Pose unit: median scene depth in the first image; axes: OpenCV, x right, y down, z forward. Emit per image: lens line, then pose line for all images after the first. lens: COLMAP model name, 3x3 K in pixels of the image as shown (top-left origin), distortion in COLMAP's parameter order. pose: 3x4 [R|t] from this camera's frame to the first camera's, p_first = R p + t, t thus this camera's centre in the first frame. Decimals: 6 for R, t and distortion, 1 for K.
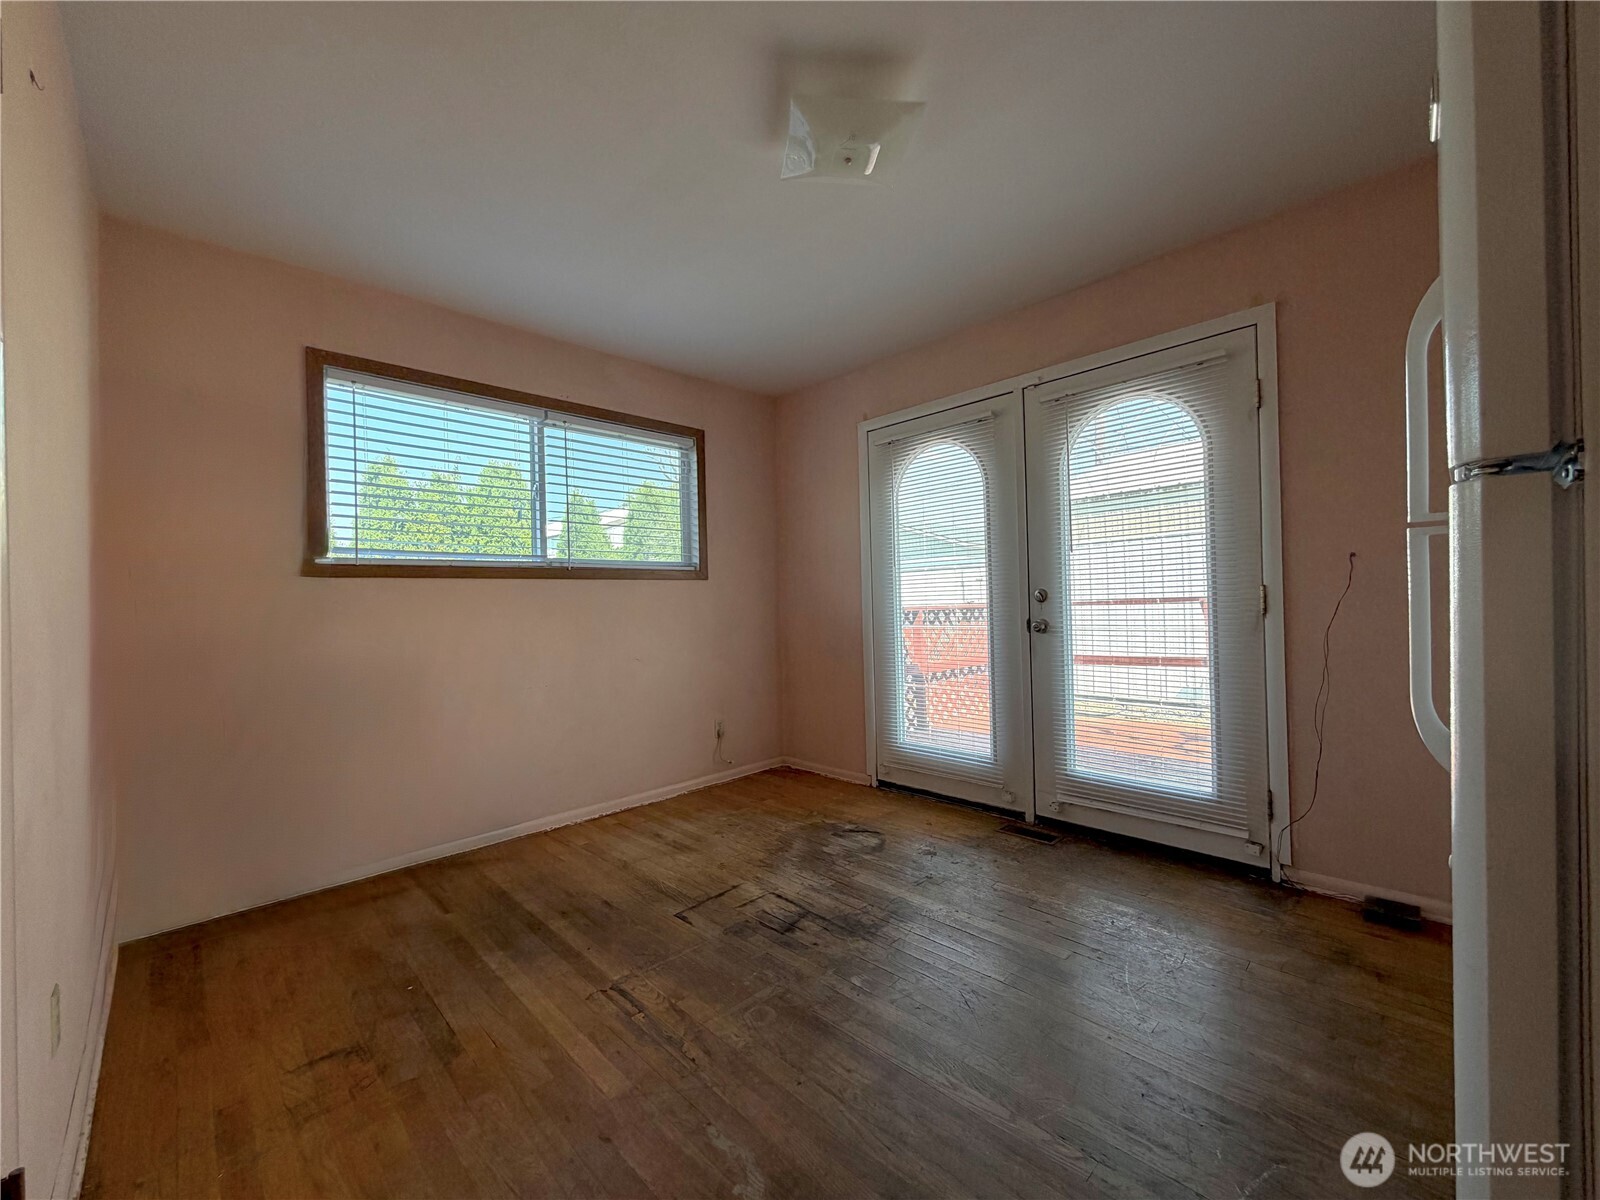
lens RADIAL K [[643.6, 0, 796.4], [0, 643.6, 601.5], [0, 0, 1]] dist [0.001067, -0.000100]
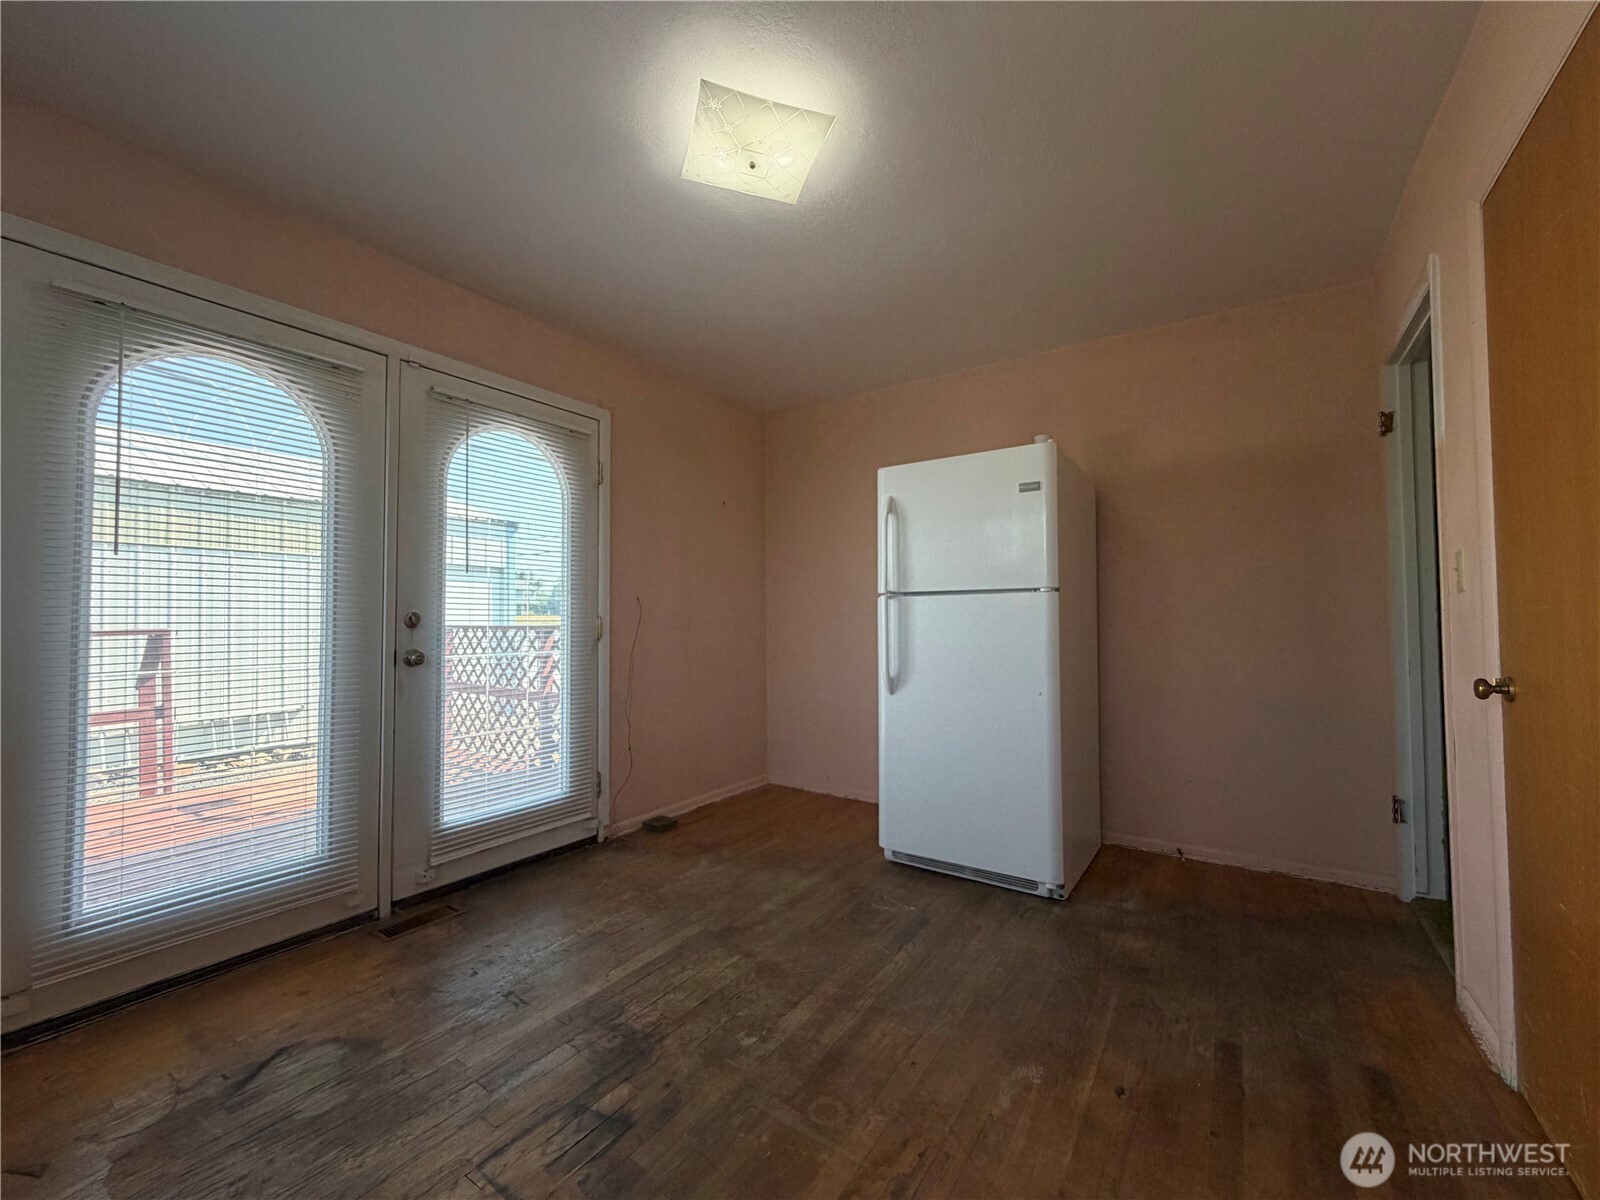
lens RADIAL K [[643.6, 0, 795.4], [0, 643.6, 605.3], [0, 0, 1]] dist [0.001067, -0.000100]
pose [[-0.205905, 0.053359, 0.977116, -0.565248], [0.007833, 0.998570, -0.052880, 0.020143], [-0.978541, -0.003235, -0.206028, 0.763452]]
